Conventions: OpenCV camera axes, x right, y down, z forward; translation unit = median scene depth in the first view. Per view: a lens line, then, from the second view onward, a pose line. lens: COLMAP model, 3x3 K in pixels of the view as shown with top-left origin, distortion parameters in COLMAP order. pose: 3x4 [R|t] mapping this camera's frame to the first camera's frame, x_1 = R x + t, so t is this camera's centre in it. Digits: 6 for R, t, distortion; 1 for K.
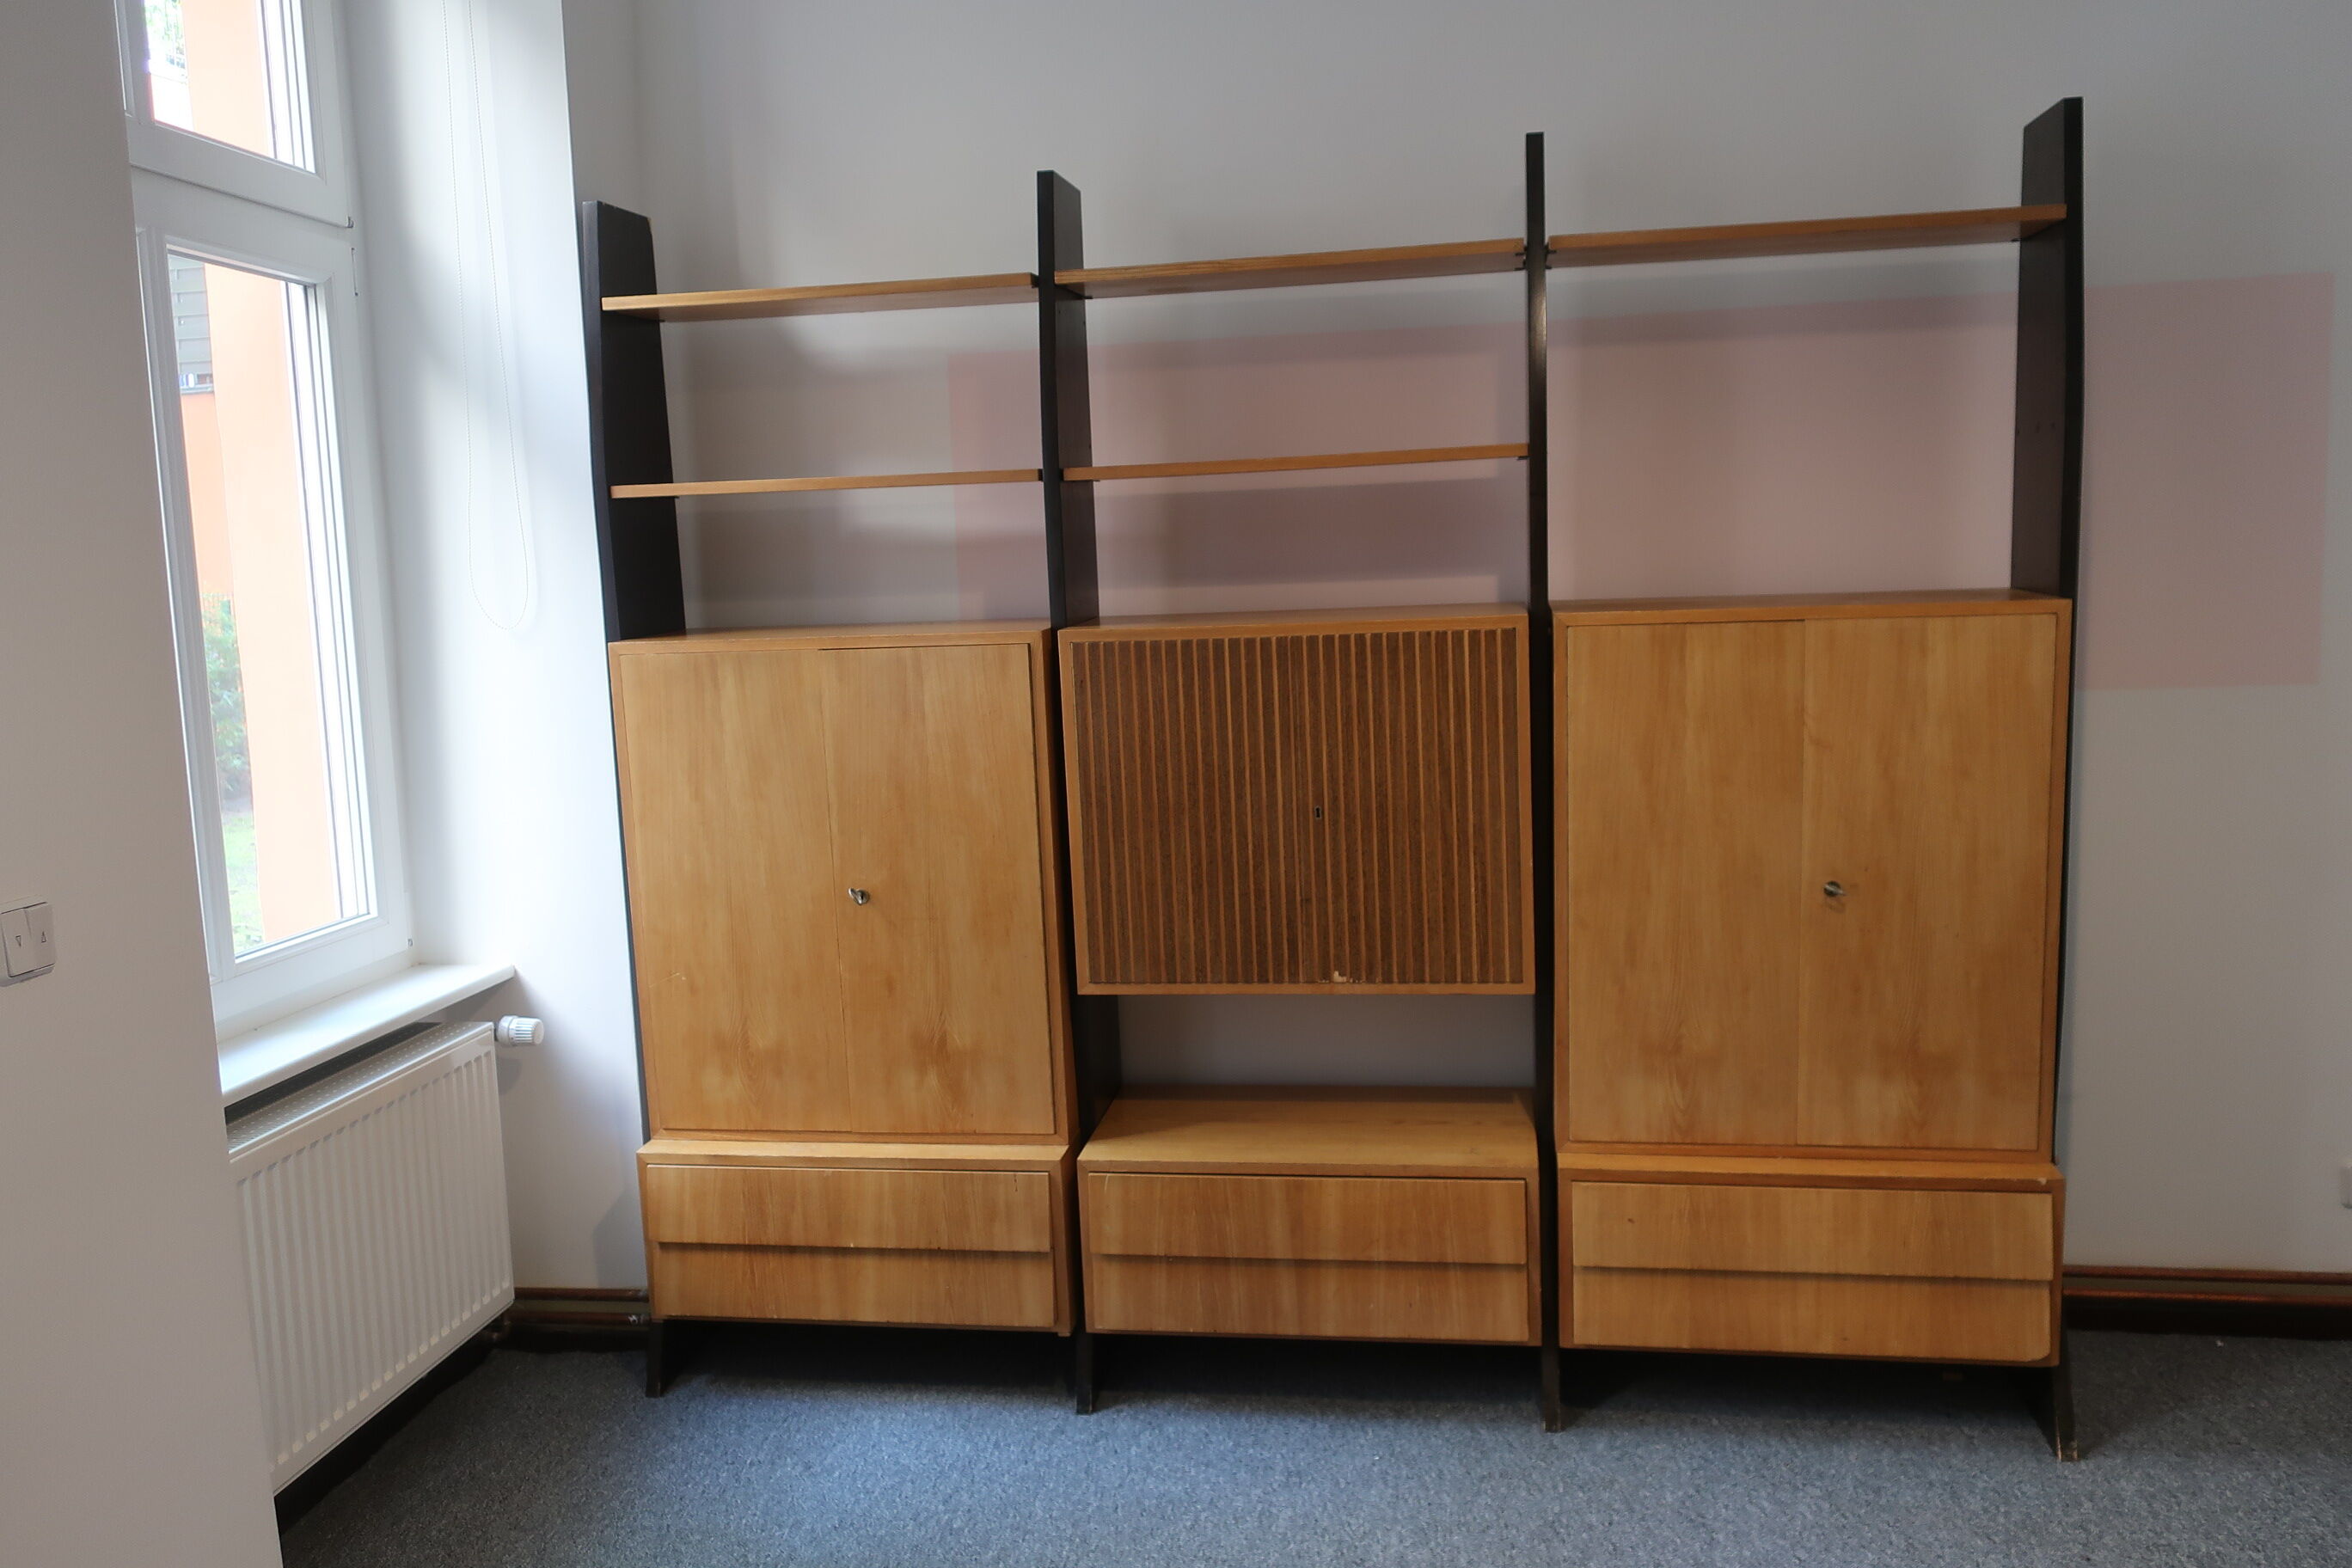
lens RADIAL K [[1854.0, 0, 1158.0], [0, 1854.0, 780.8], [0, 0, 1]] dist [0.003919, 0.003114]
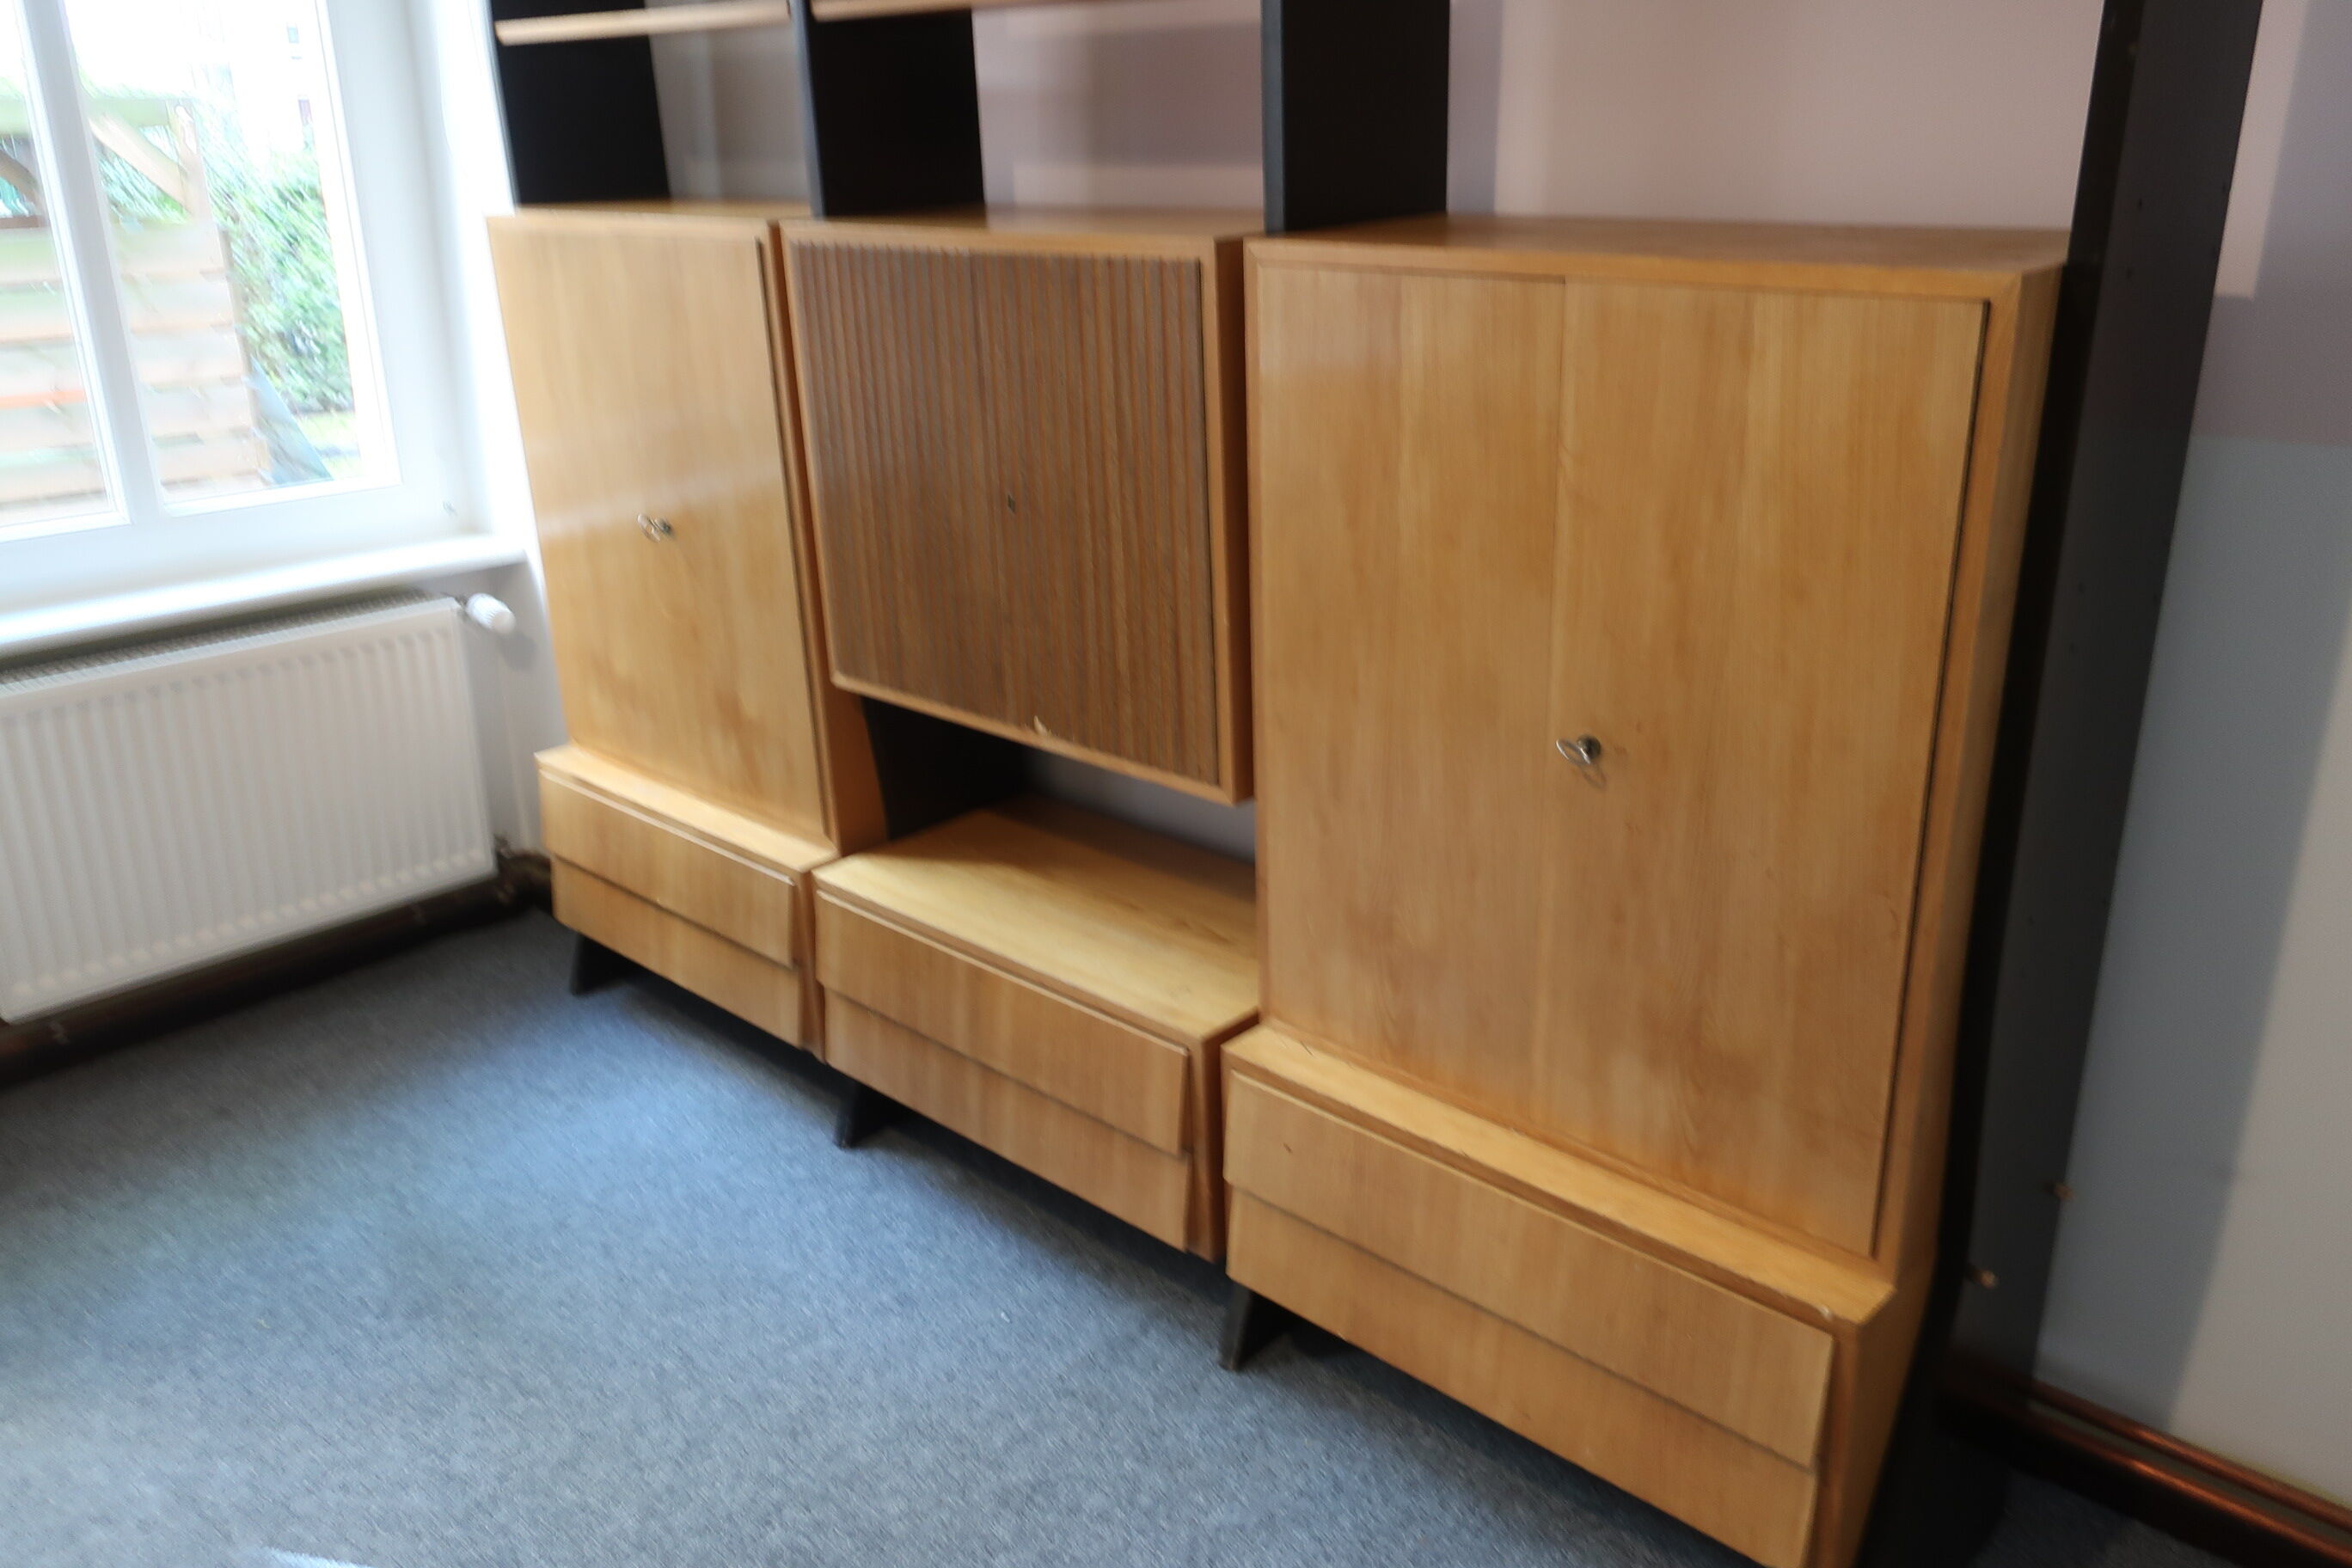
lens RADIAL K [[1854.0, 0, 1161.3], [0, 1854.0, 767.2], [0, 0, 1]] dist [0.003919, 0.003114]
pose [[0.826219, 0.204554, -0.524900, 0.533134], [-0.077008, 0.964012, 0.254462, -0.072327], [0.558061, -0.169820, 0.812237, 0.415149]]
